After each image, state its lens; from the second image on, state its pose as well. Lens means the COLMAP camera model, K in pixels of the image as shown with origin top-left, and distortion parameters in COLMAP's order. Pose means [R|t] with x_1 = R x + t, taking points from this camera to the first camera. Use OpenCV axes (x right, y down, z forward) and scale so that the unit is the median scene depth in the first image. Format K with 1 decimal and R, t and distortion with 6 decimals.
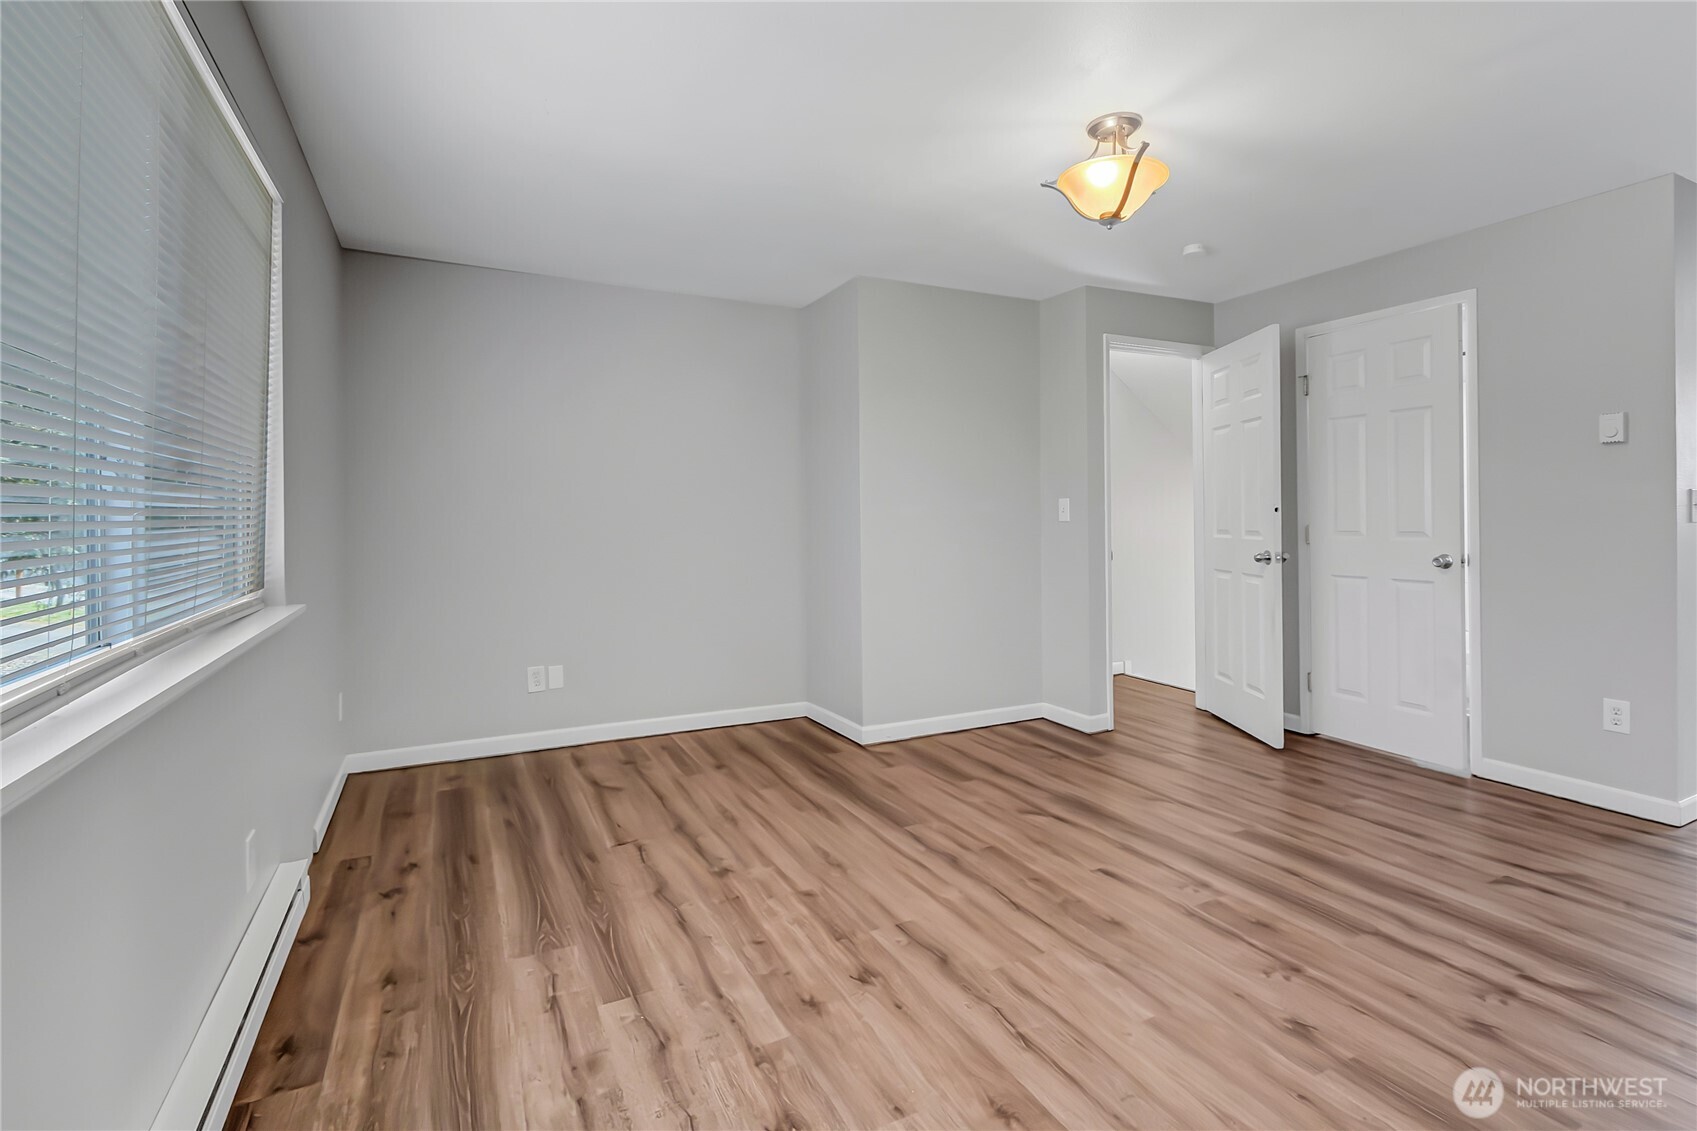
lens RADIAL K [[790.6, 0, 847.5], [0, 790.6, 521.6], [0, 0, 1]] dist [0.000354, -0.000155]
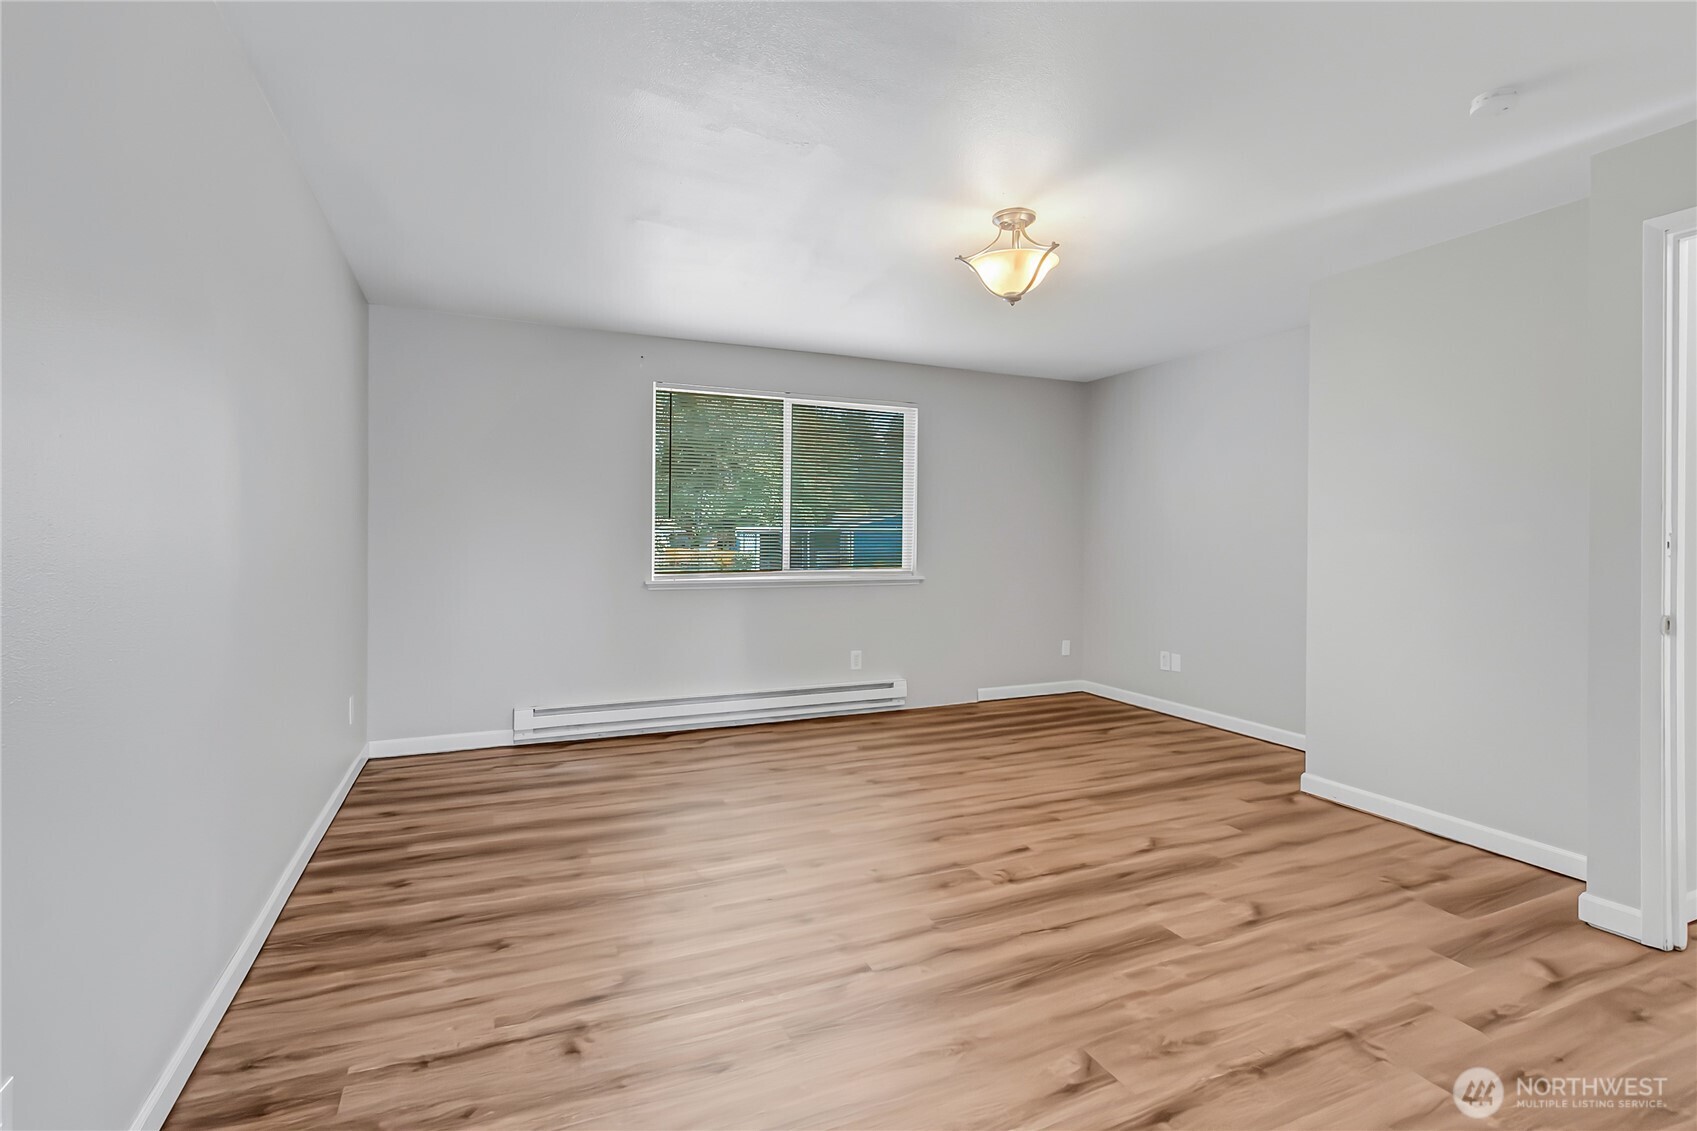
lens RADIAL K [[790.6, 0, 847.5], [0, 790.6, 521.6], [0, 0, 1]] dist [0.000354, -0.000155]
pose [[-0.035089, -0.012079, -0.999311, 1.372283], [-0.015558, 0.999812, -0.011539, -0.019752], [0.999263, 0.015142, -0.035271, 0.705221]]
